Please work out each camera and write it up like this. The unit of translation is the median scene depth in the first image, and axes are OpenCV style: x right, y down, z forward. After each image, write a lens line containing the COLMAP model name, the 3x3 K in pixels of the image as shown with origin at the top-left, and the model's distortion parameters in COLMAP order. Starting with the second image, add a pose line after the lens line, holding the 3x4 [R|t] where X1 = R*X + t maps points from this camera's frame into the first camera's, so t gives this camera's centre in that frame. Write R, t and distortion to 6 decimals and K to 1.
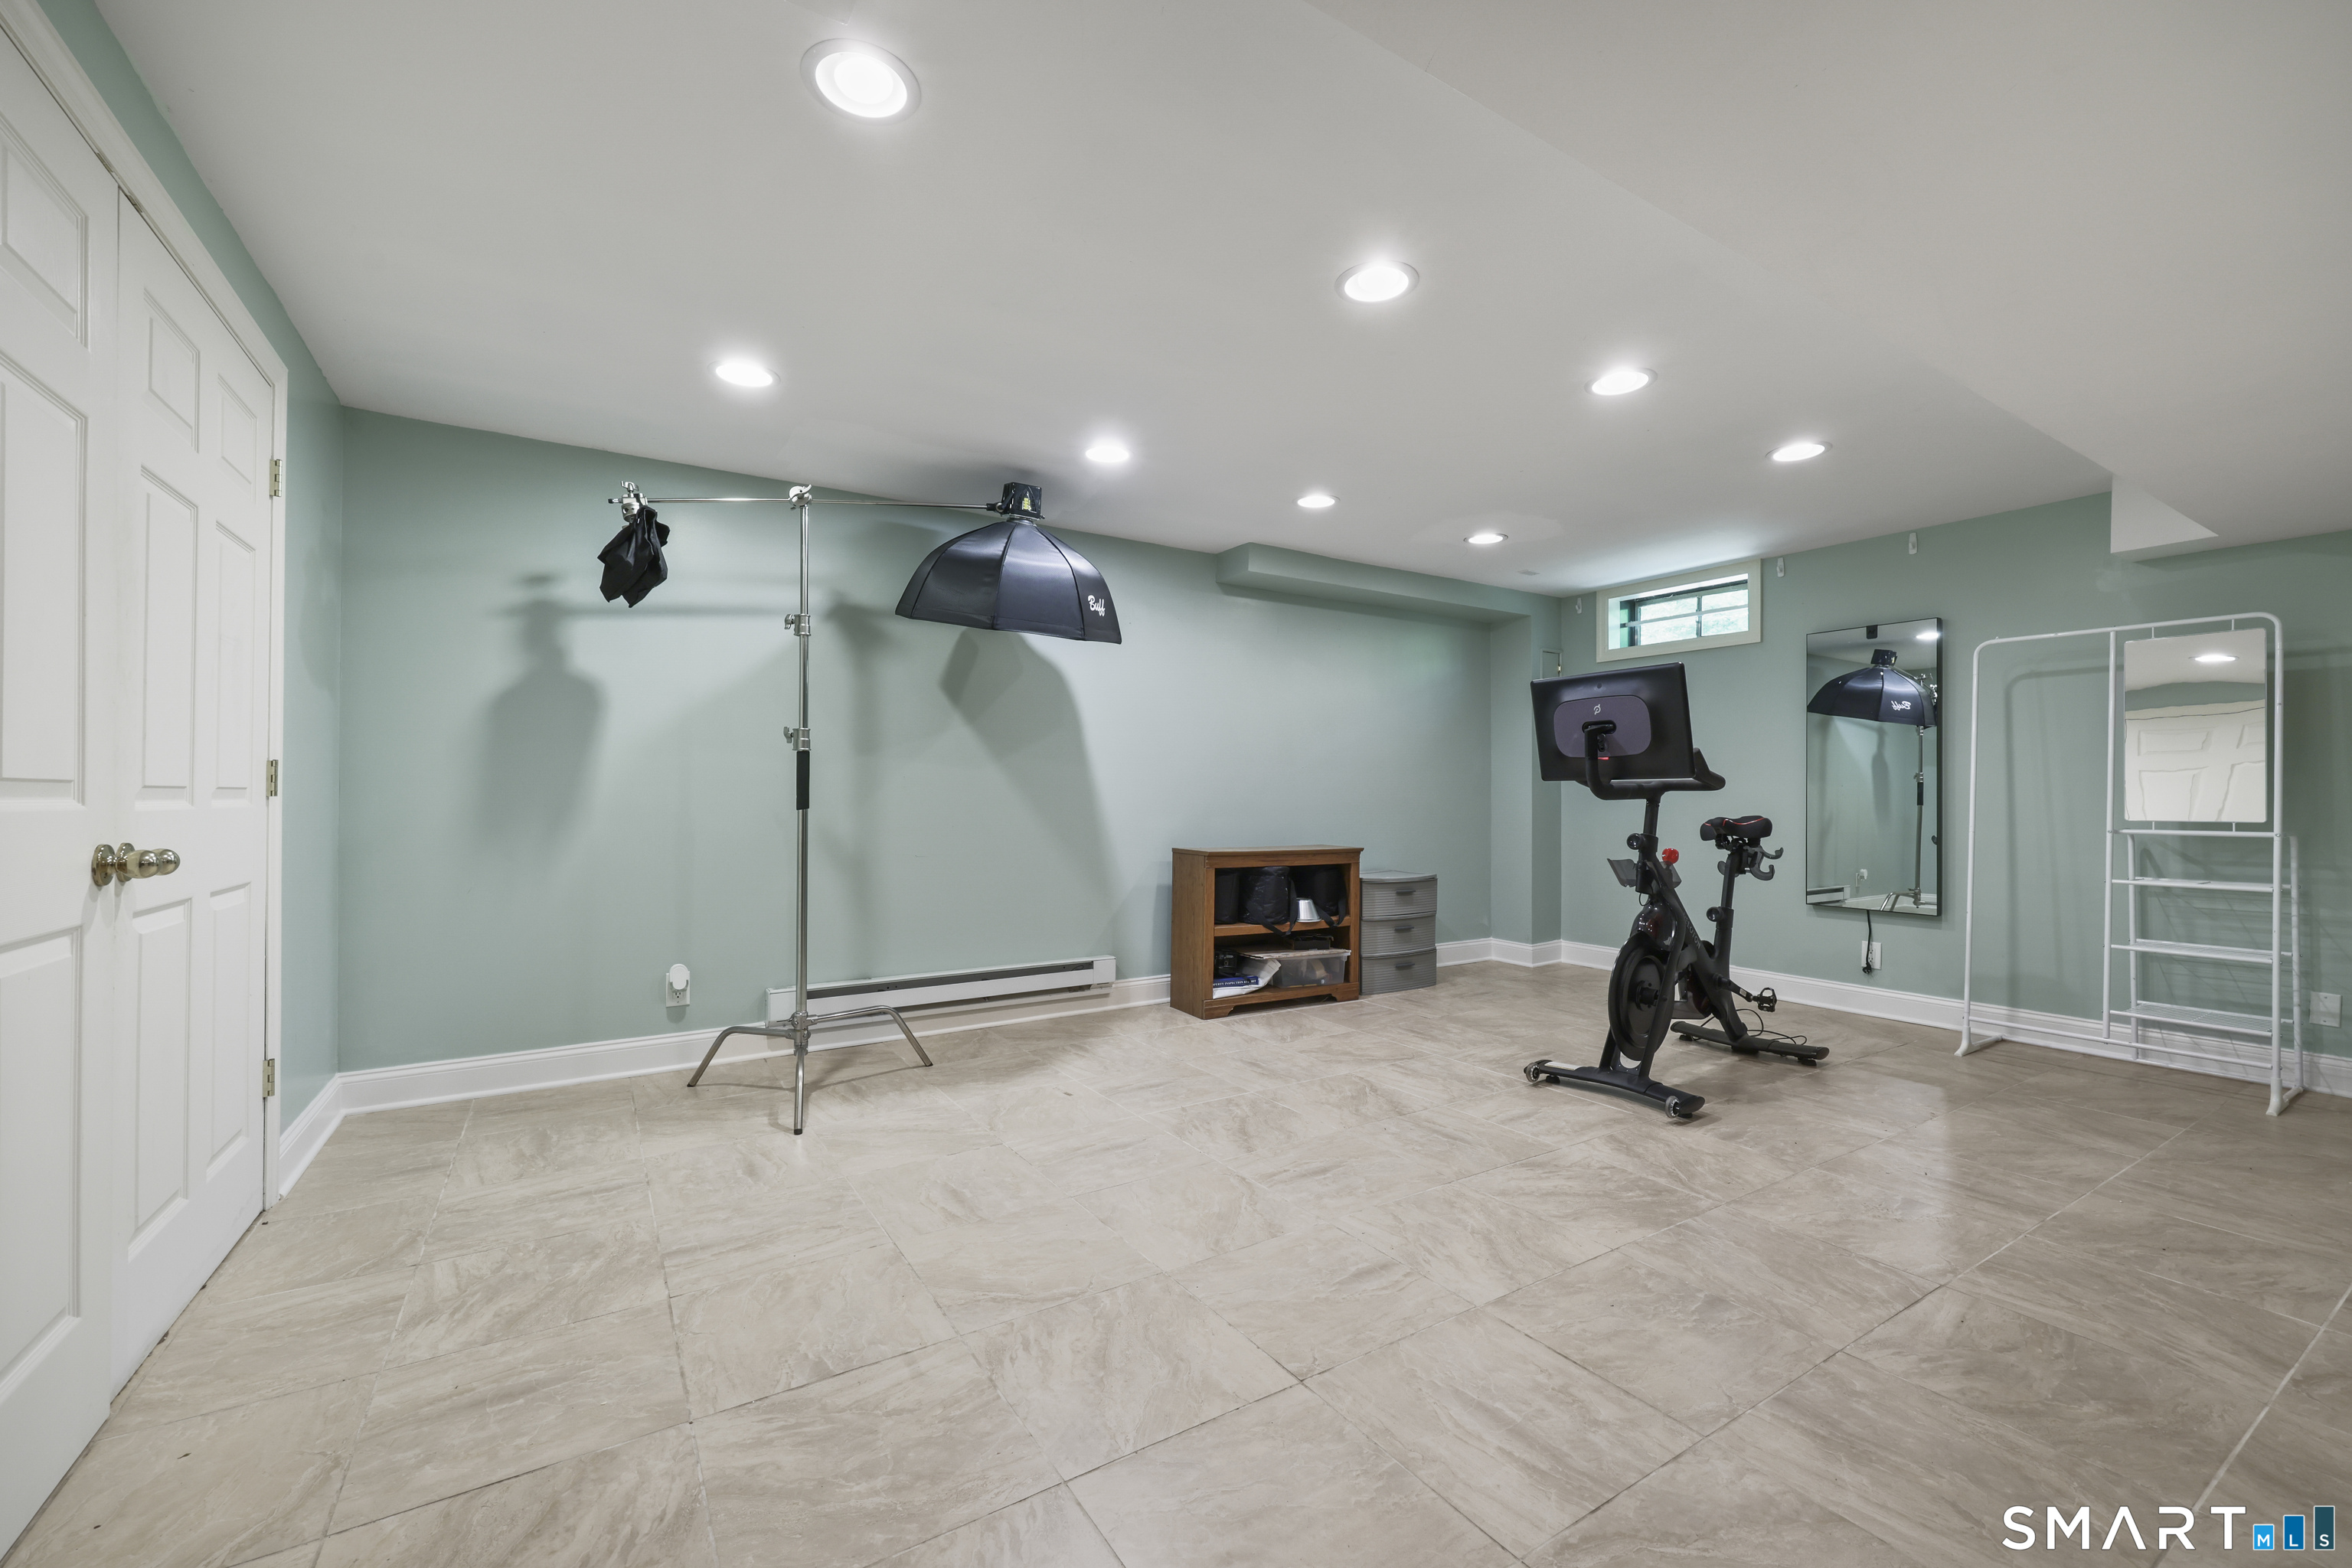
lens RADIAL K [[960.3, 0, 1181.5], [0, 960.3, 797.5], [0, 0, 1]] dist [0.000305, 0.000262]
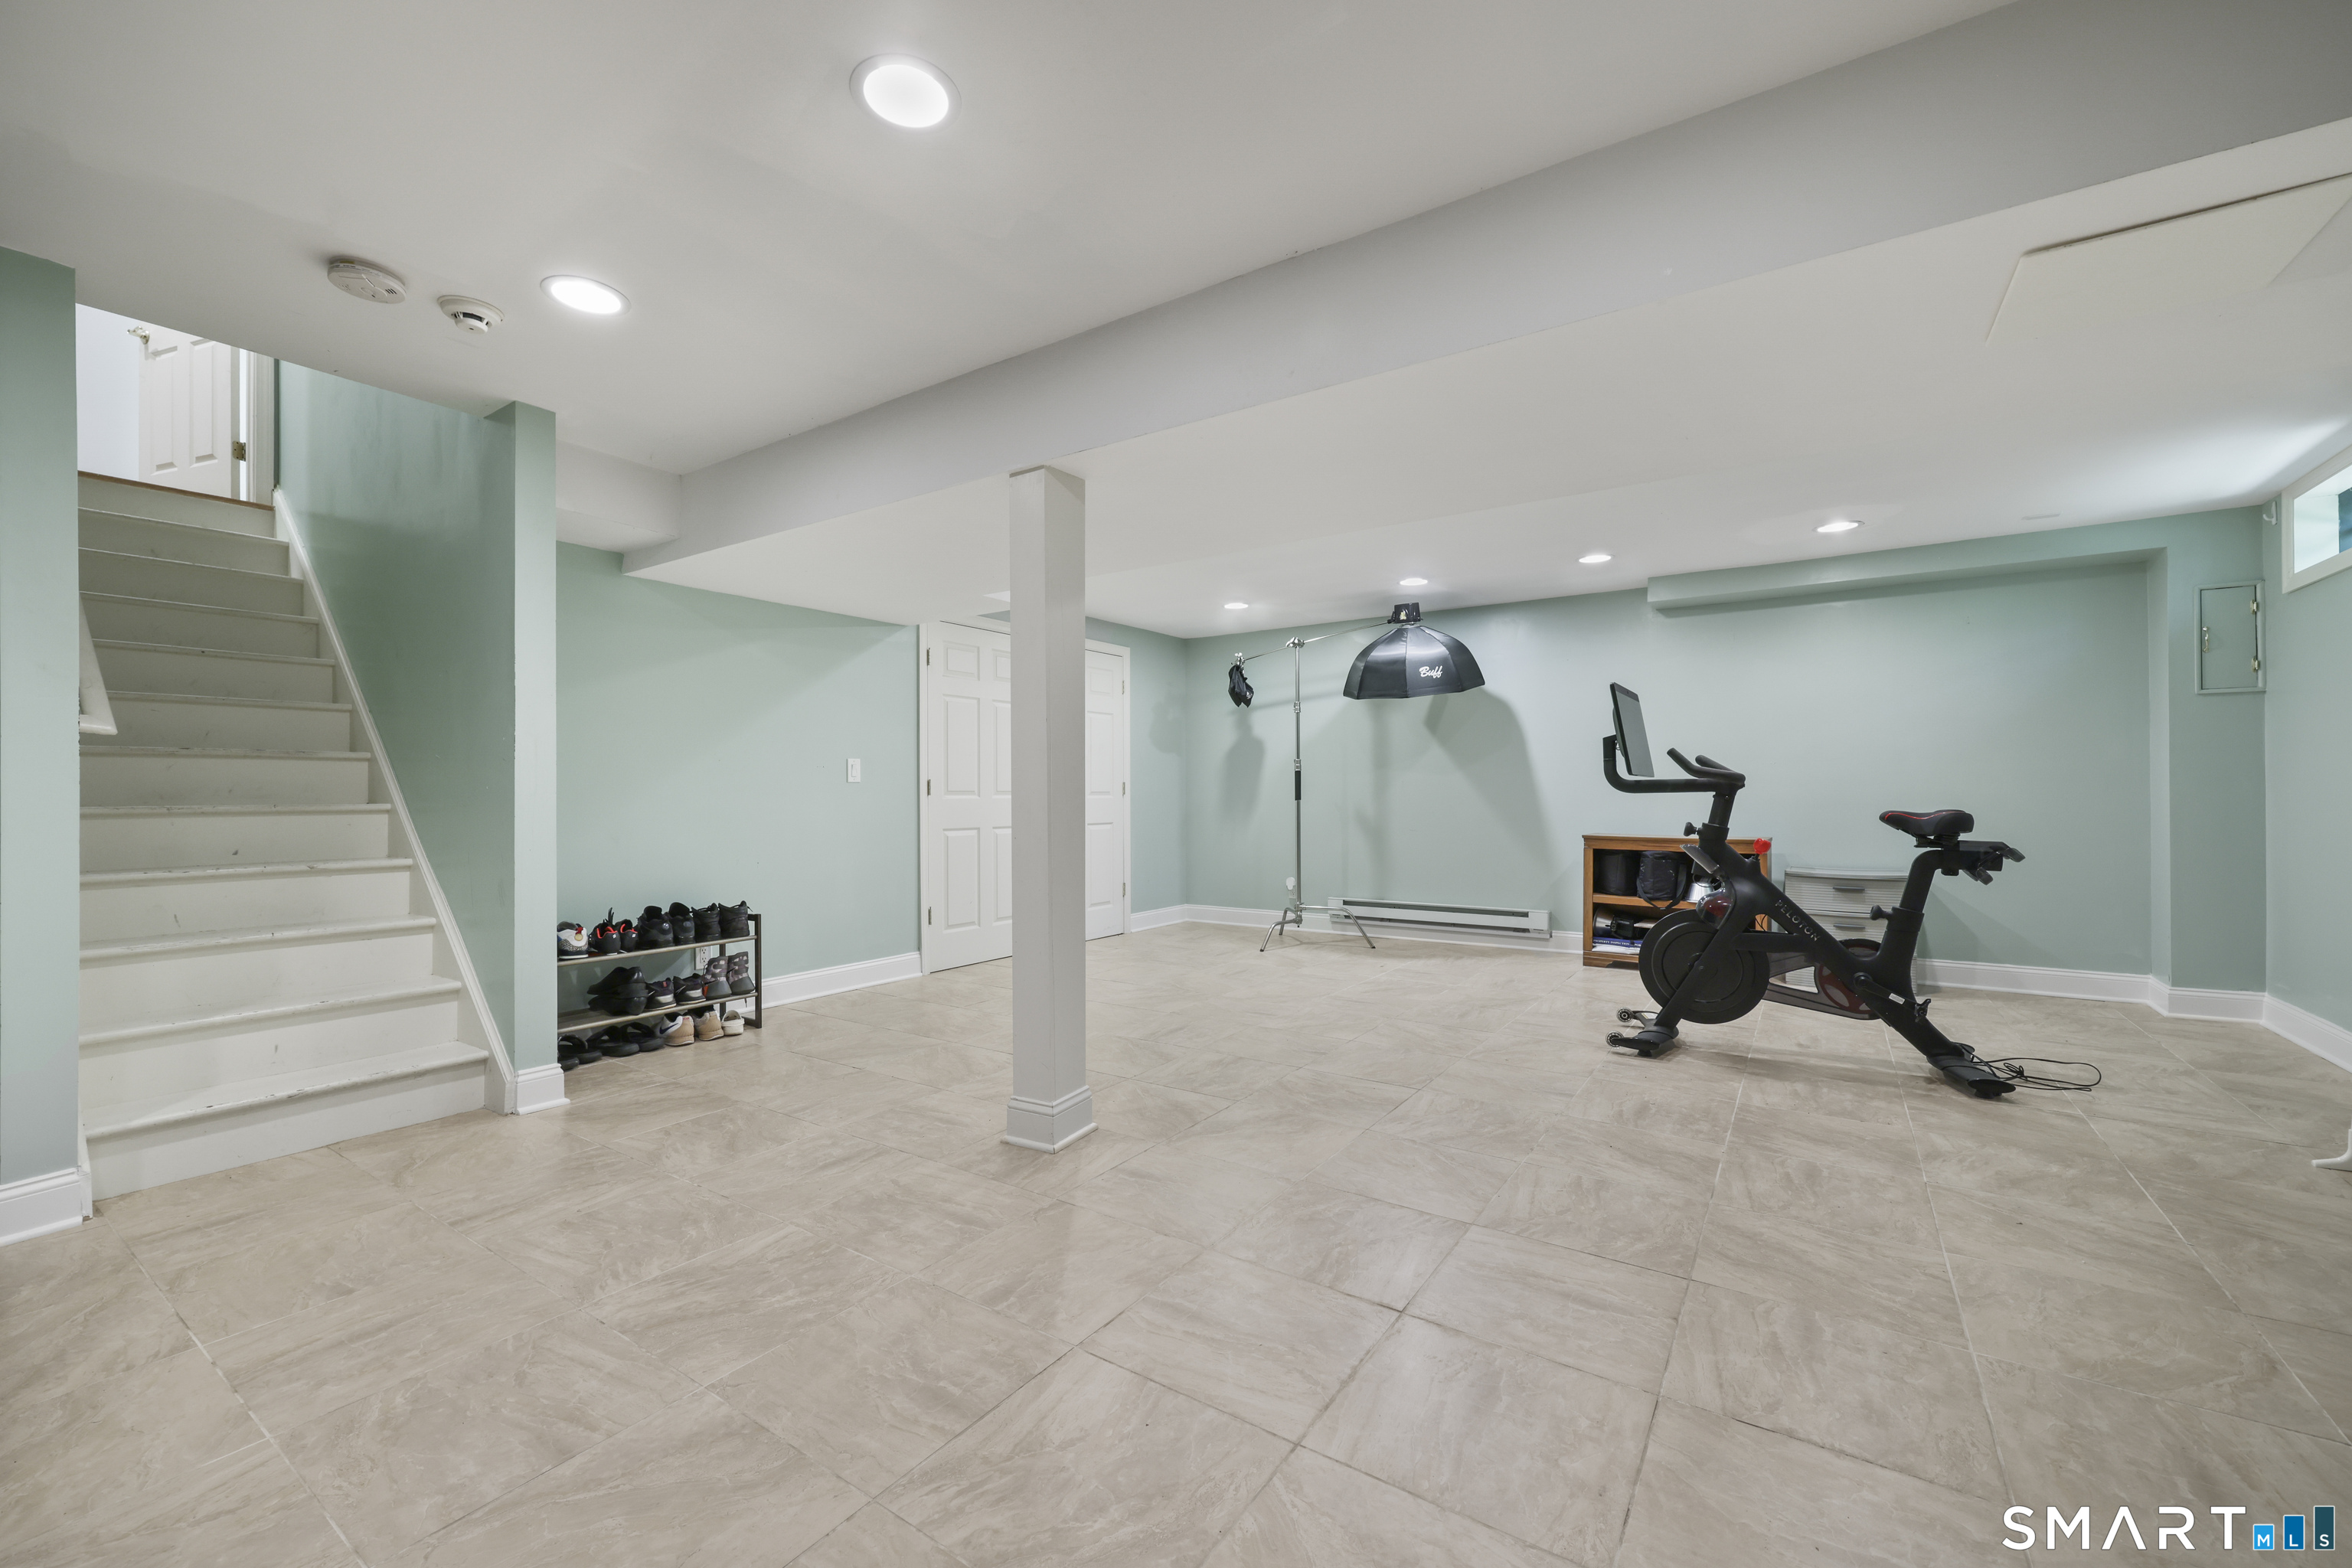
lens RADIAL K [[960.3, 0, 1174.0], [0, 960.3, 787.5], [0, 0, 1]] dist [0.000305, 0.000262]
pose [[0.398099, -0.009236, -0.917296, 1.282523], [0.002534, 0.999957, -0.008969, 0.002922], [0.917339, 0.001246, 0.398105, -0.025683]]
